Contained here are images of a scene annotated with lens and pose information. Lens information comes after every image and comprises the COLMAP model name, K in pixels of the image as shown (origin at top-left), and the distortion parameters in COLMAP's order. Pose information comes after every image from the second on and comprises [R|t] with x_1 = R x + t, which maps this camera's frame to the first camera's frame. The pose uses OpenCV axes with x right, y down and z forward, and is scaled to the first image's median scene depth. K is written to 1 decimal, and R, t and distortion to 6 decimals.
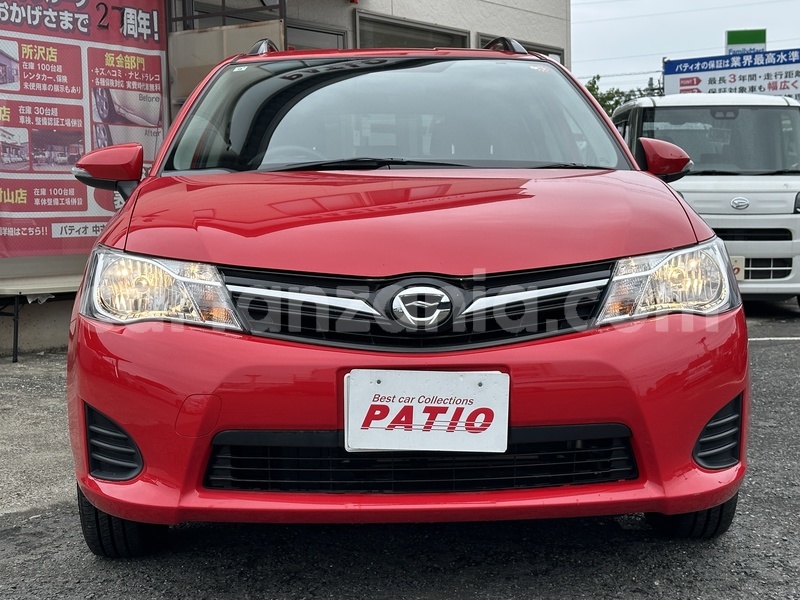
lens RADIAL K [[1324.2, 0, 394.7], [0, 1324.2, 288.9], [0, 0, 1]] dist [0.119866, 0.000000]
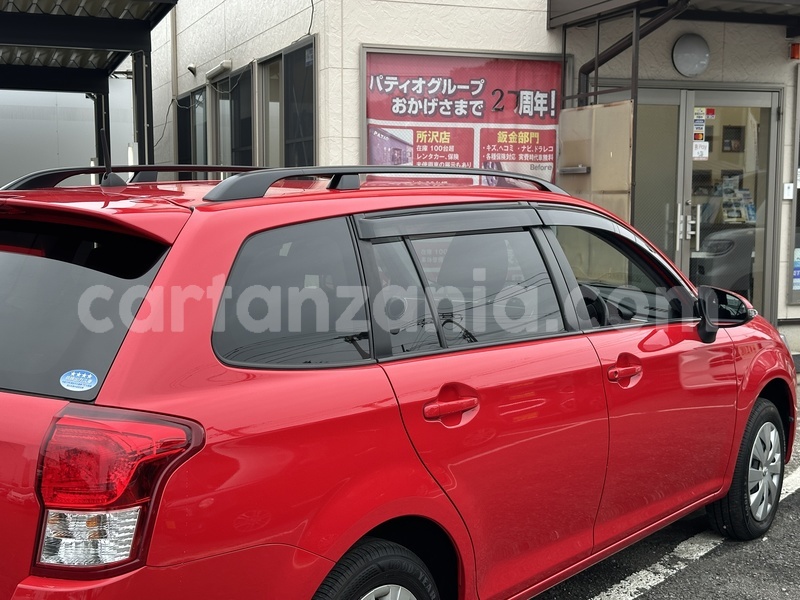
lens RADIAL K [[1123.2, 0, 392.0], [0, 1123.2, 303.4], [0, 0, 1]] dist [0.121130, 0.000000]
pose [[0.817381, 0.082772, -0.570120, 0.322334], [-0.055191, 0.996324, 0.065523, -0.096705], [0.573448, -0.022092, 0.818944, 0.146116]]
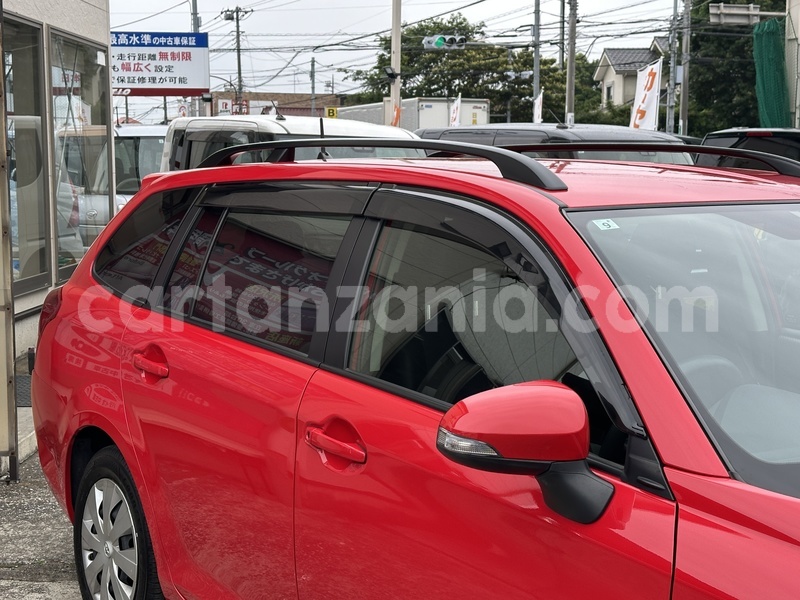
lens RADIAL K [[1254.0, 0, 404.3], [0, 1254.0, 284.1], [0, 0, 1]] dist [0.123650, 0.000000]
pose [[0.836126, -0.033413, 0.547518, -0.305712], [0.013786, 0.999108, 0.039919, -0.099742], [-0.548364, -0.025829, 0.835841, 0.359961]]
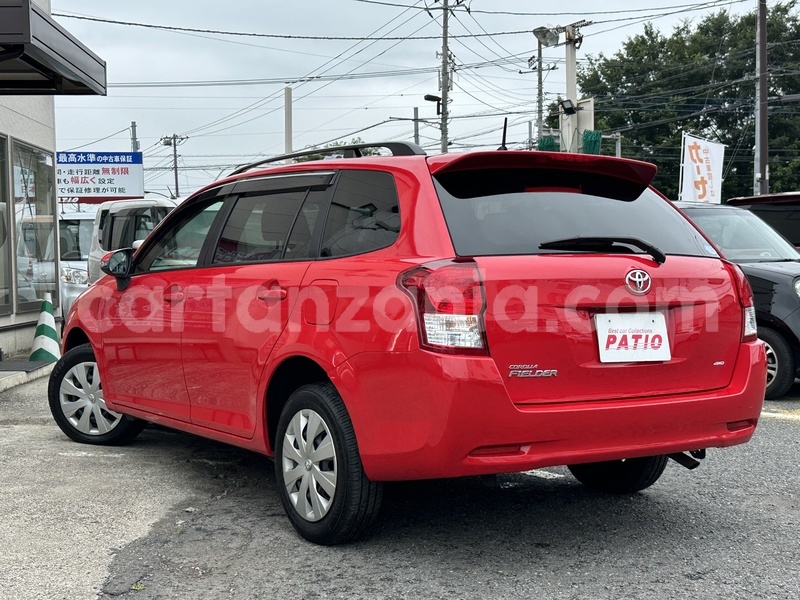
lens RADIAL K [[1103.7, 0, 401.1], [0, 1103.7, 306.4], [0, 0, 1]] dist [0.099013, 0.000000]
pose [[0.799127, -0.012411, 0.601034, -0.431770], [0.031600, 0.999272, -0.021381, -0.010026], [-0.600331, 0.036079, 0.798938, -0.022840]]
